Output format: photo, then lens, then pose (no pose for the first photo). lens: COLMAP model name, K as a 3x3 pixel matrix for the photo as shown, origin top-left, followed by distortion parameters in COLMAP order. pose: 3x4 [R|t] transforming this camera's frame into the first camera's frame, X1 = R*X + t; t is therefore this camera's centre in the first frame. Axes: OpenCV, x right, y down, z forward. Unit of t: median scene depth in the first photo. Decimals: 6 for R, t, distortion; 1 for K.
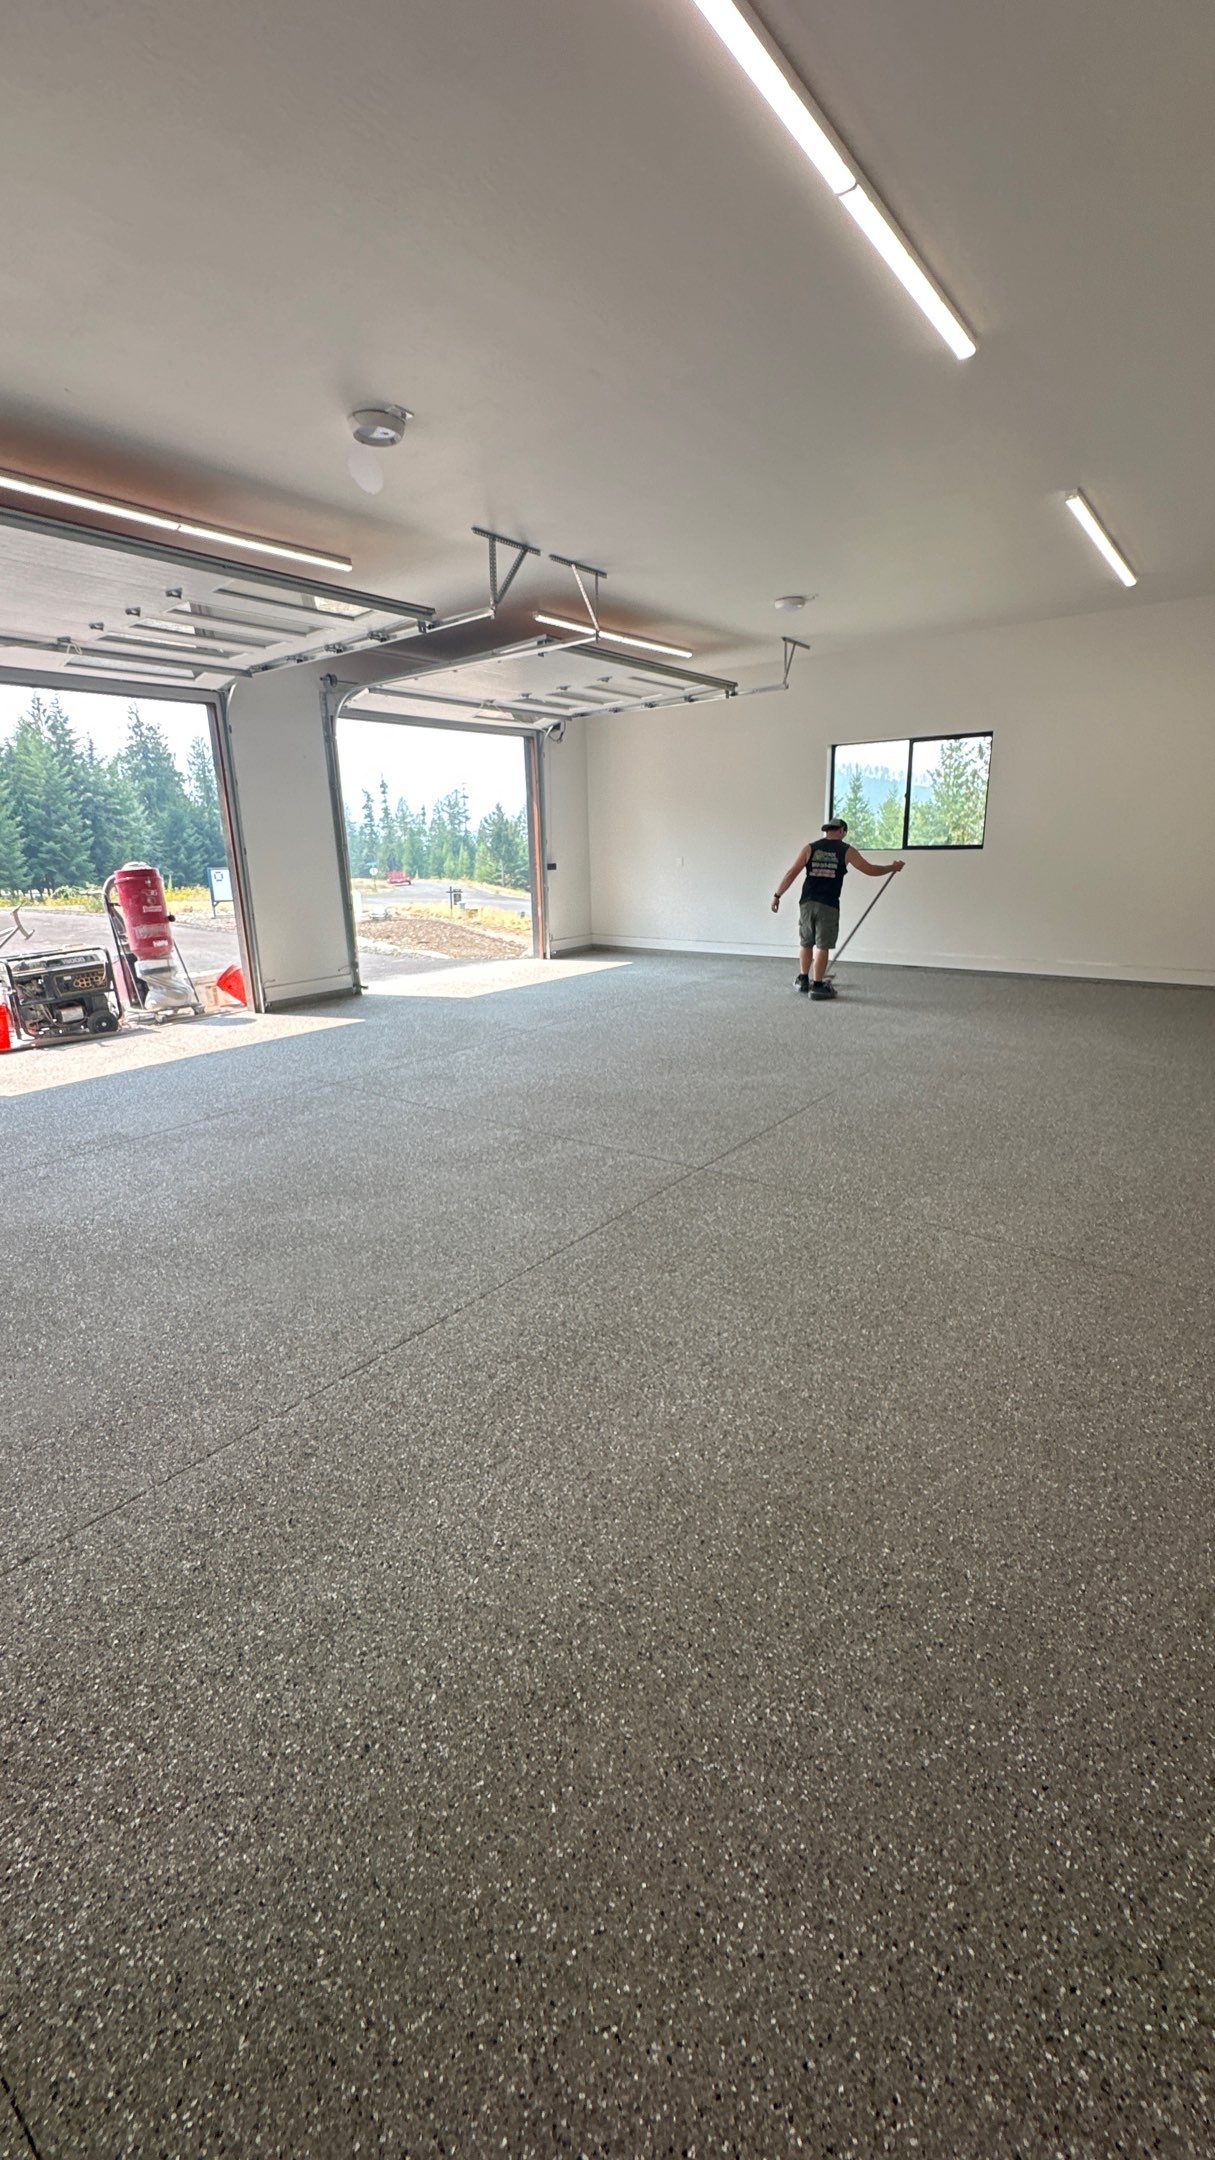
lens RADIAL K [[861.6, 0, 608.8], [0, 861.6, 1080.6], [0, 0, 1]] dist [-0.006263, 0.000116]
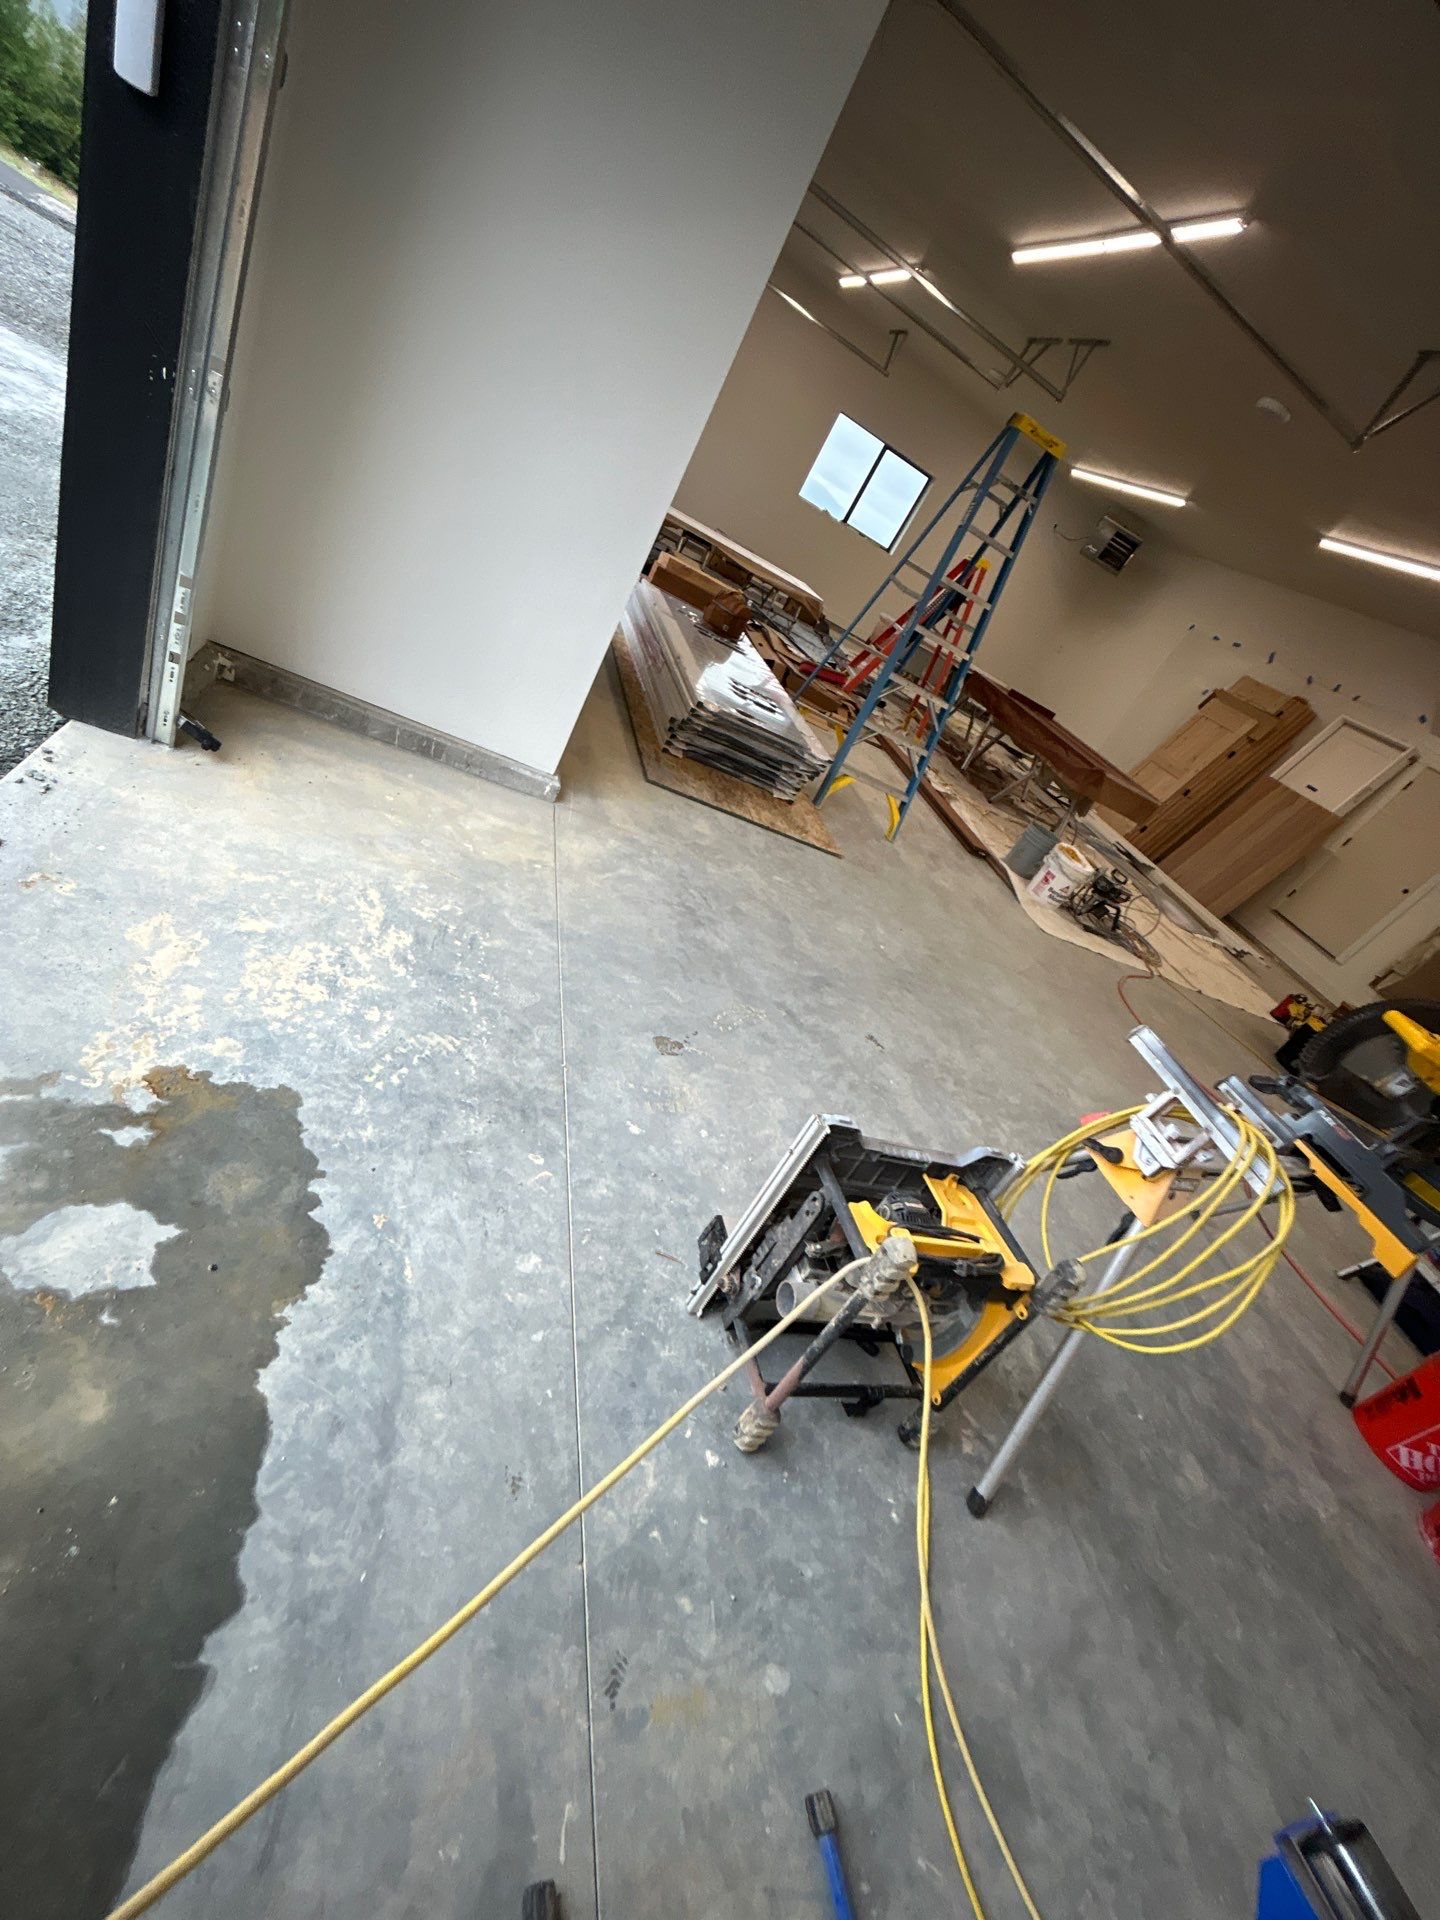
lens RADIAL K [[777.6, 0, 720.0], [0, 777.6, 960.0], [0, 0, 1]] dist [-0.000283, -0.000586]
pose [[0.554791, -0.153280, 0.817749, -1.029508], [-0.285123, 0.888337, 0.359948, -0.054405], [-0.781609, -0.432855, 0.449137, 0.366162]]
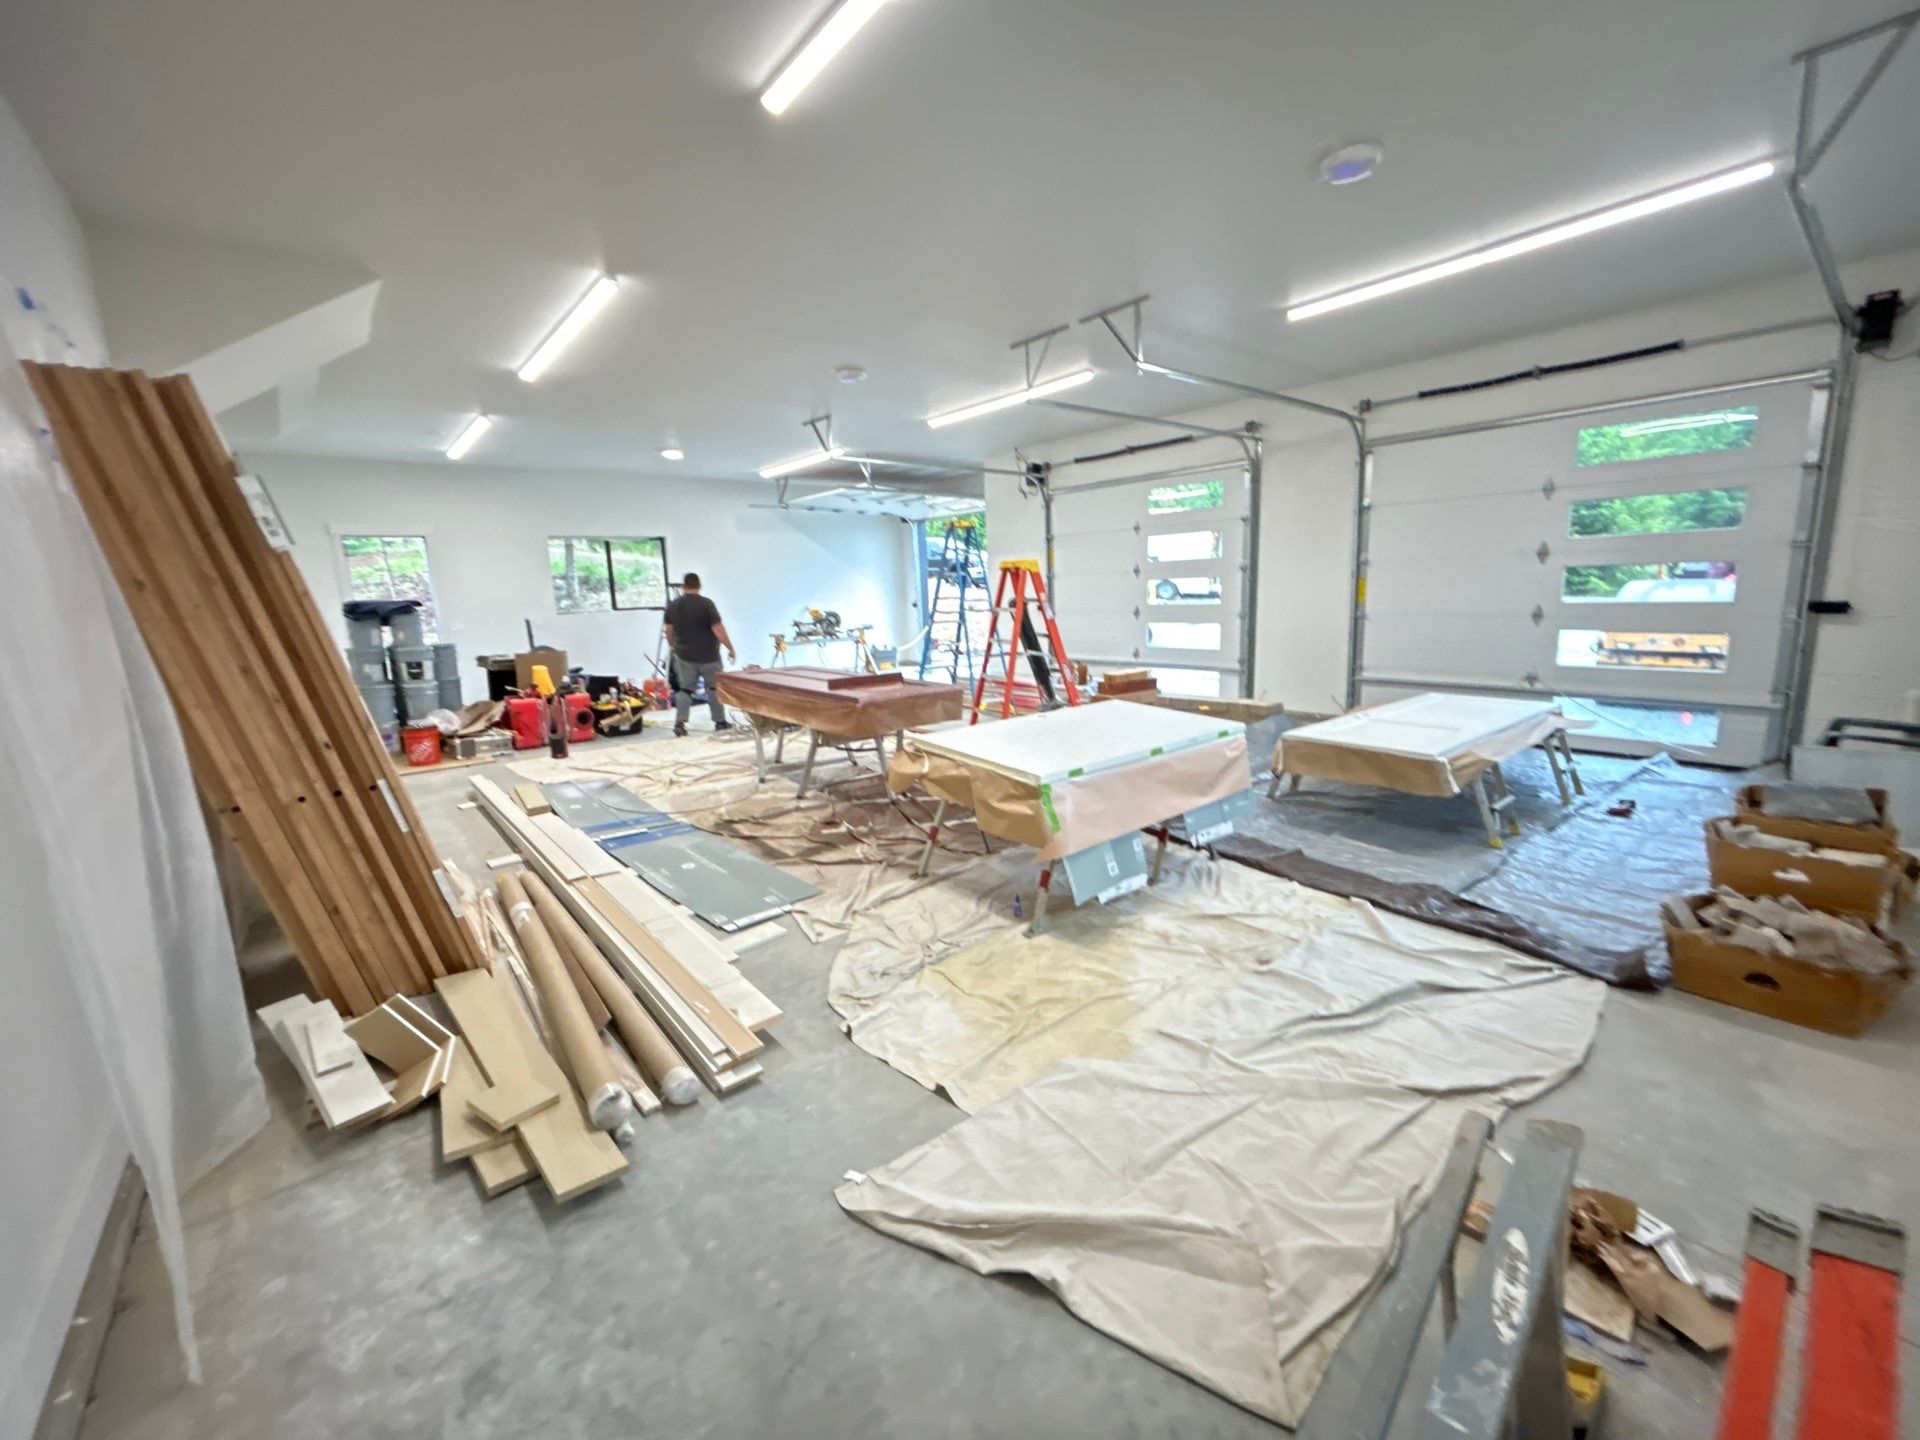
lens RADIAL K [[777.6, 0, 955.6], [0, 777.6, 722.3], [0, 0, 1]] dist [-0.000283, -0.000586]
pose [[-0.226683, 0.202473, -0.952691, 0.709459], [-0.226973, 0.940241, 0.253832, -0.254938], [0.947153, 0.273774, -0.167181, 0.827278]]
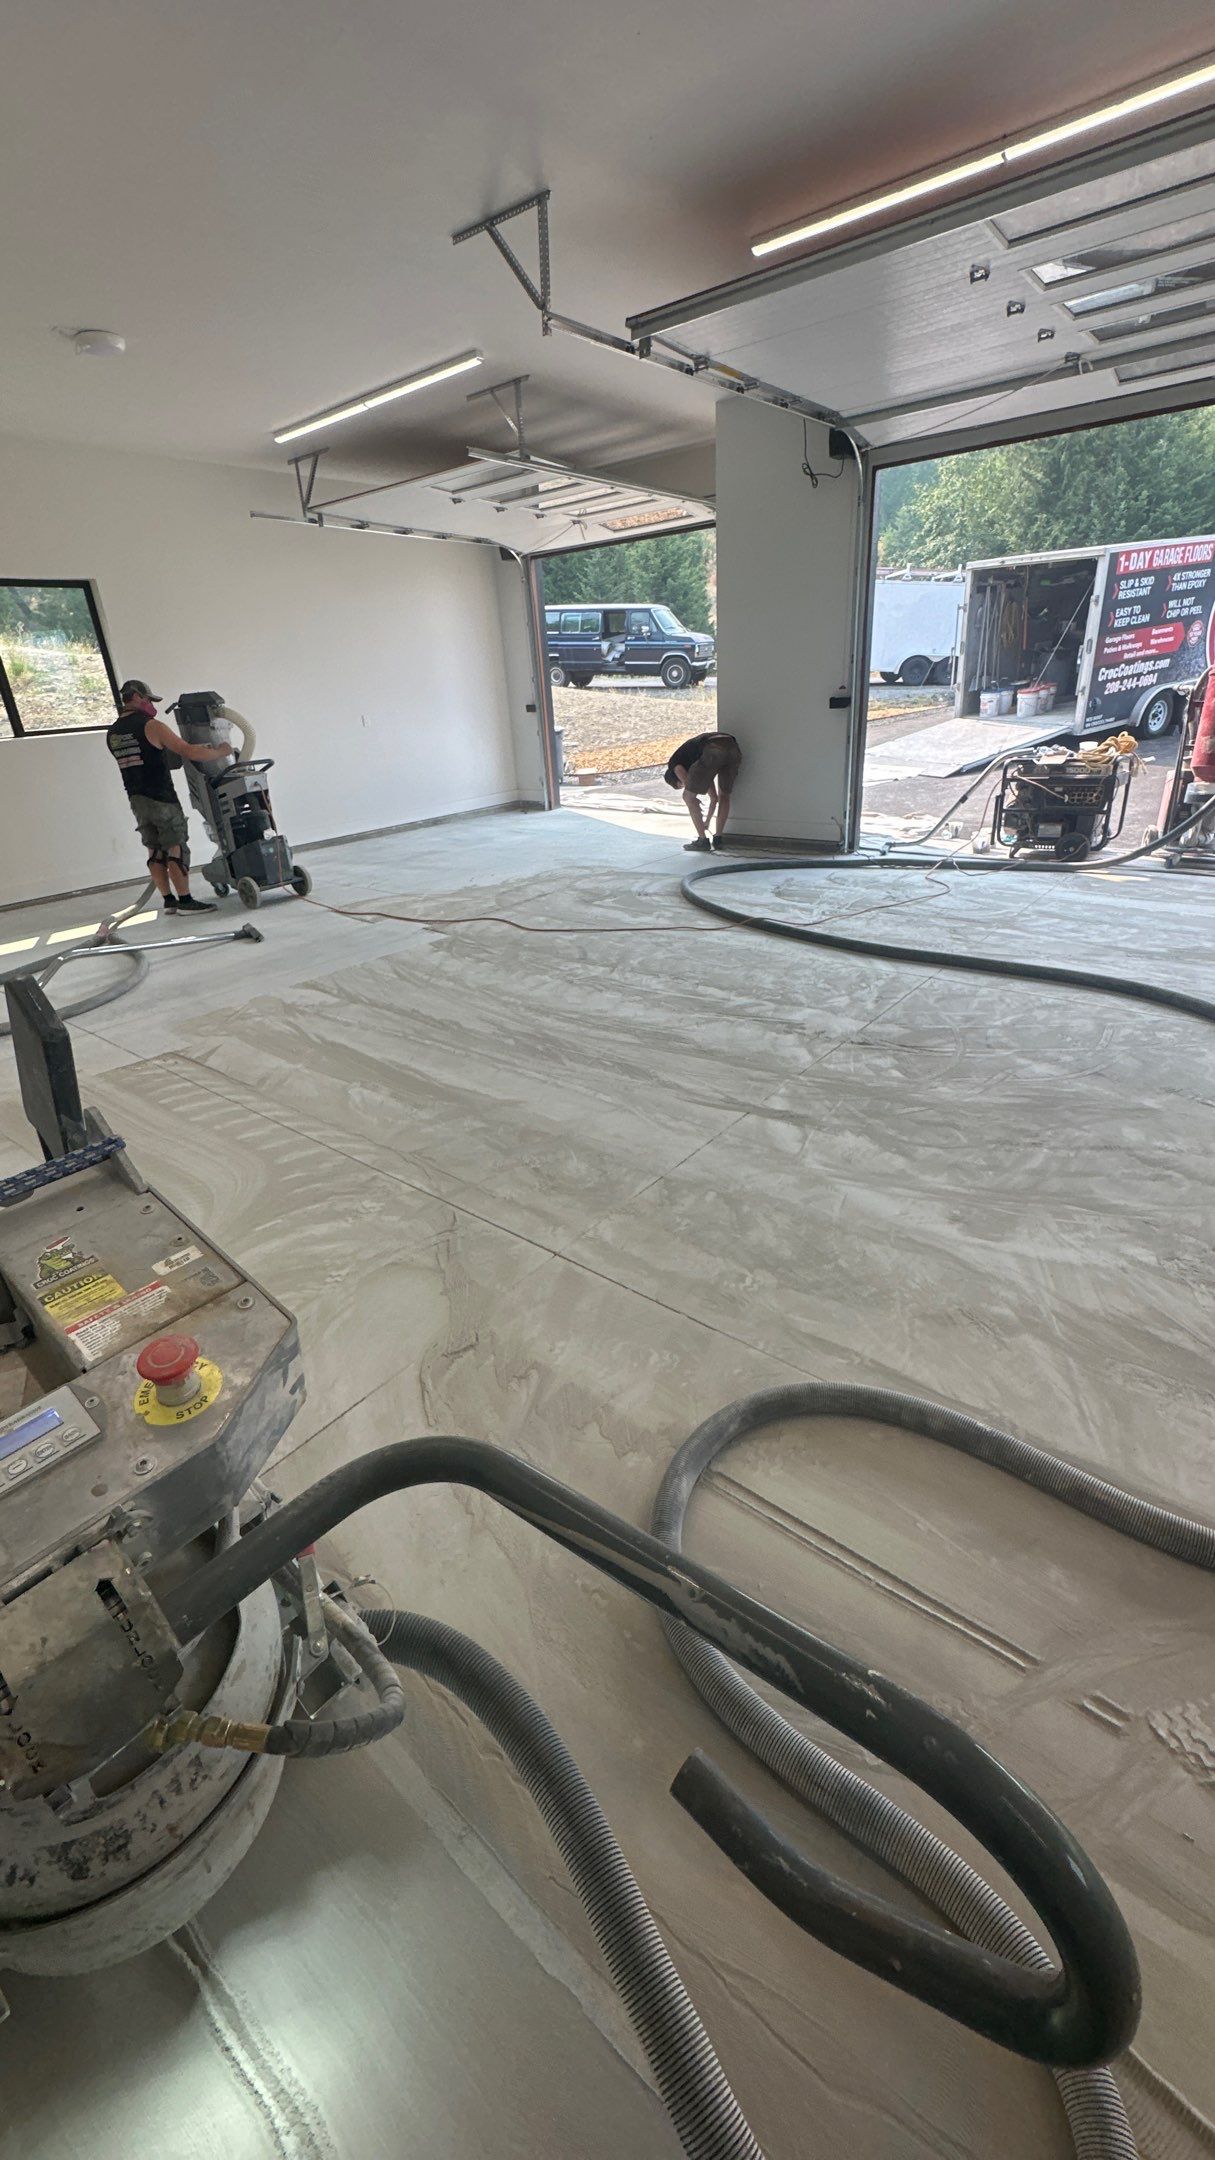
lens RADIAL K [[861.6, 0, 608.8], [0, 861.6, 1080.6], [0, 0, 1]] dist [-0.006263, 0.000116]
pose [[-0.026526, 0.451821, -0.891714, 0.292779], [-0.213787, 0.868826, 0.446583, -0.139073], [0.976520, 0.202483, 0.073547, 0.476758]]
